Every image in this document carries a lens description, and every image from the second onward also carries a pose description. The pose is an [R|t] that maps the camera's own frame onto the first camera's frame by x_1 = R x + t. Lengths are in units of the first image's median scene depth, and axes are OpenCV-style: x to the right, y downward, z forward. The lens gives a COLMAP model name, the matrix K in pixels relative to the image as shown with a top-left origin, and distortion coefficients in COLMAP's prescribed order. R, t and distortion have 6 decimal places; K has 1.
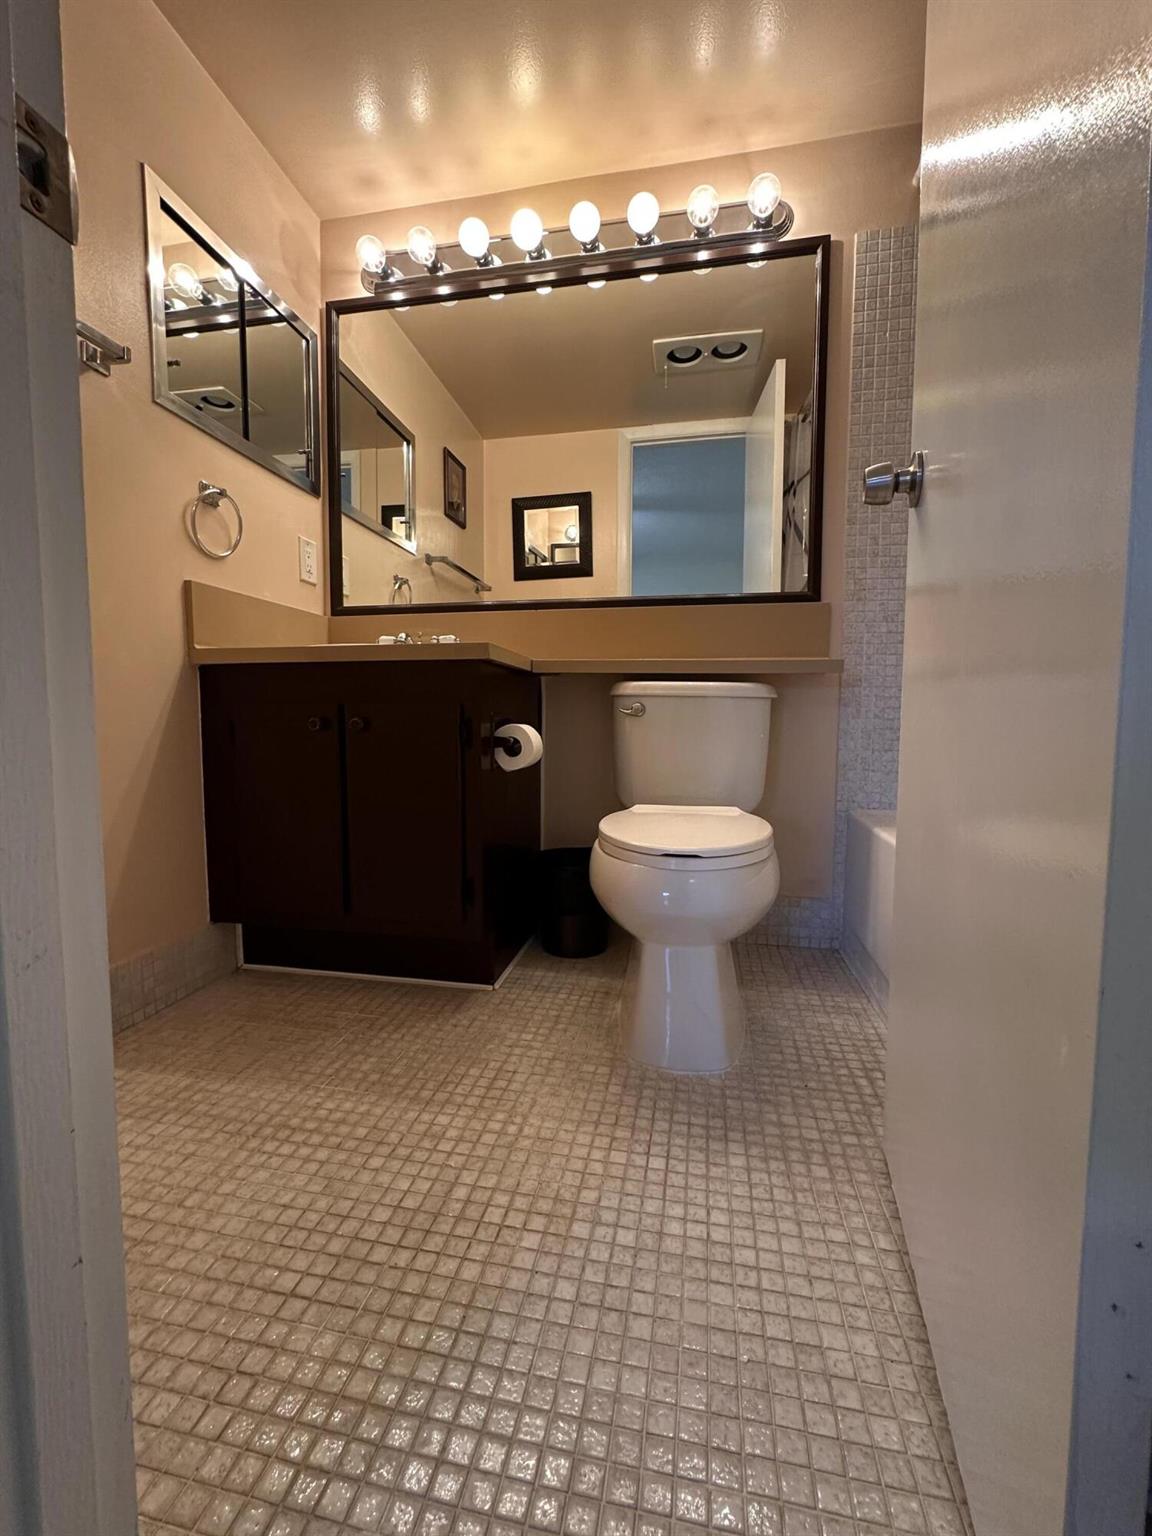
lens RADIAL K [[615.0, 0, 593.1], [0, 615.0, 766.8], [0, 0, 1]] dist [-0.004356, 0.000931]
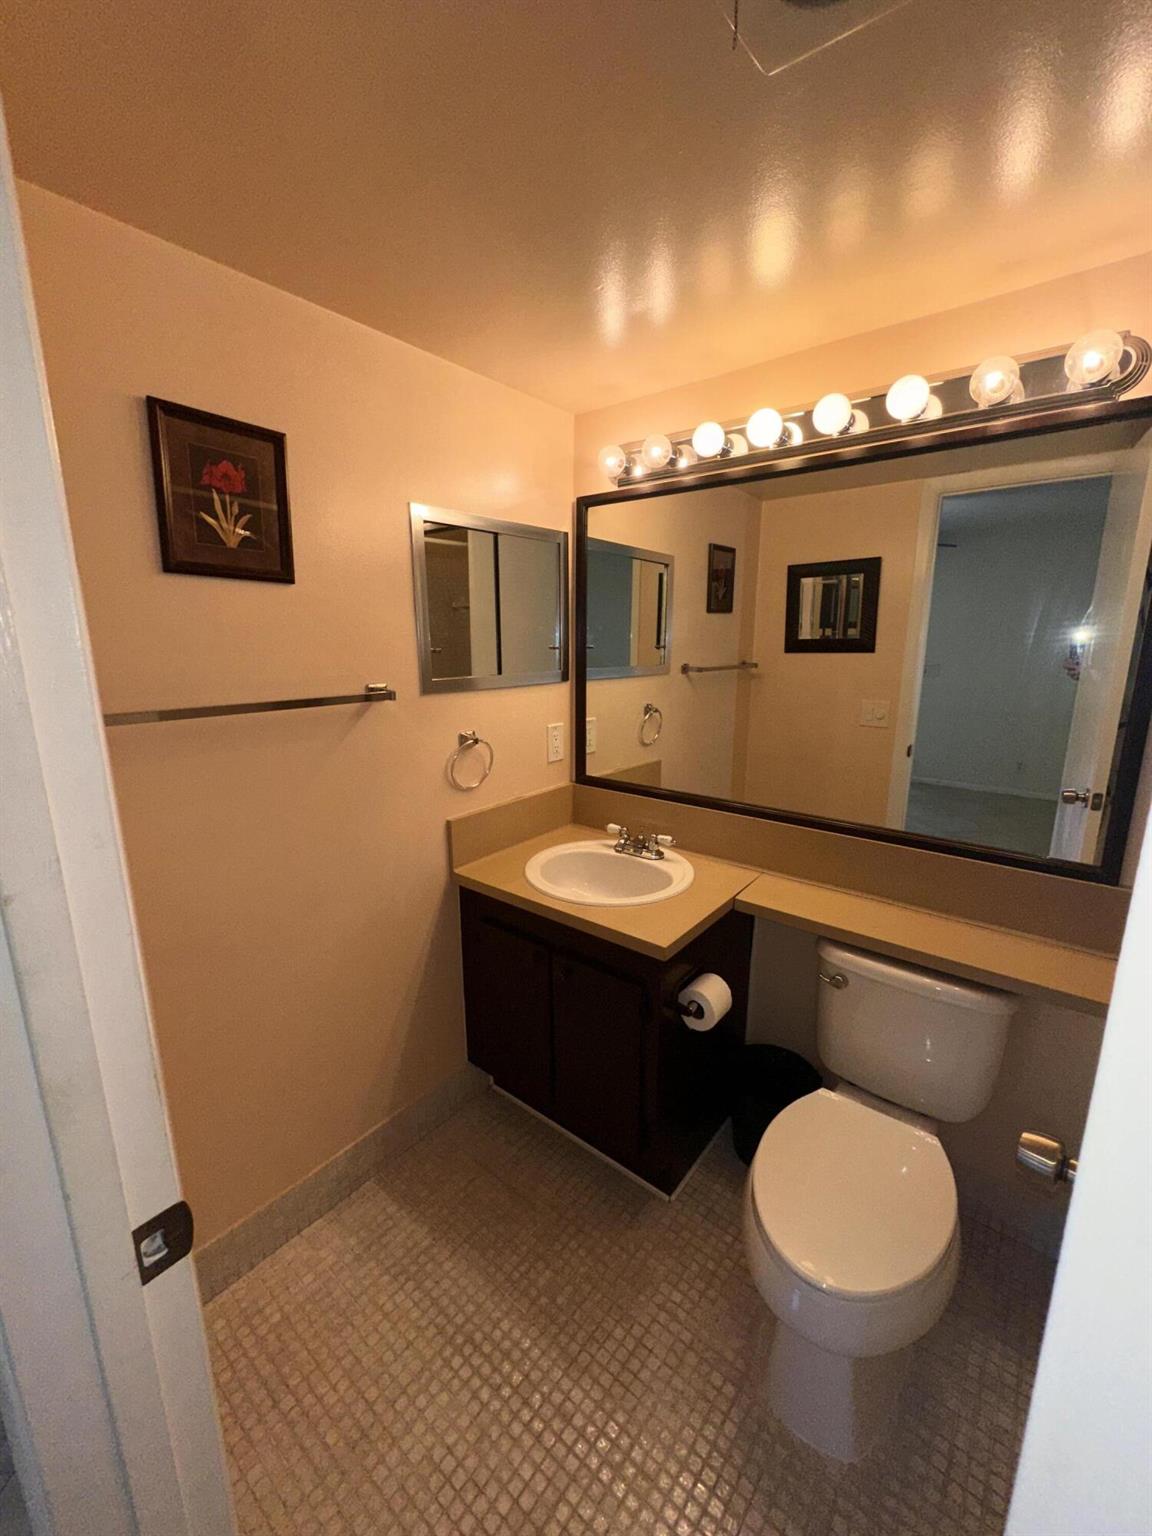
lens RADIAL K [[615.0, 0, 606.4], [0, 615.0, 762.6], [0, 0, 1]] dist [-0.004356, 0.000931]
pose [[0.887157, 0.101980, -0.450058, 0.151425], [-0.041250, 0.988897, 0.142765, -0.563293], [0.459620, -0.108090, 0.881514, 0.064544]]
